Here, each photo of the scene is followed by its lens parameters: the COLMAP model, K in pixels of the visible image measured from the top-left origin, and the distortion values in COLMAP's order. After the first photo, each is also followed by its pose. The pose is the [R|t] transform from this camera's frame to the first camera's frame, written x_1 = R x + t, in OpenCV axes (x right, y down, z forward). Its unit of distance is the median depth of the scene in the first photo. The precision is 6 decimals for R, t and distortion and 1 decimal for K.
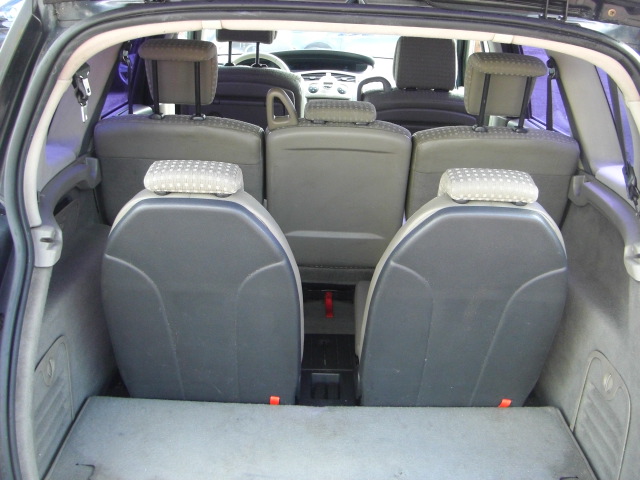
lens RADIAL K [[704.7, 0, 320.0], [0, 704.7, 240.0], [0, 0, 1]] dist [-0.114613, 0.010540]
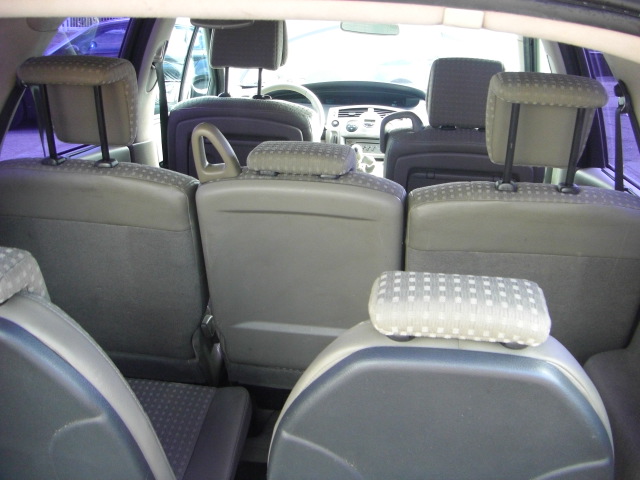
lens RADIAL K [[706.9, 0, 340.7], [0, 706.9, 239.7], [0, 0, 1]] dist [-0.091255, 0.008653]
pose [[0.993516, 0.028176, -0.110144, 0.167645], [-0.034202, 0.997997, -0.053209, -0.076876], [0.108424, 0.056631, 0.992490, 0.364150]]
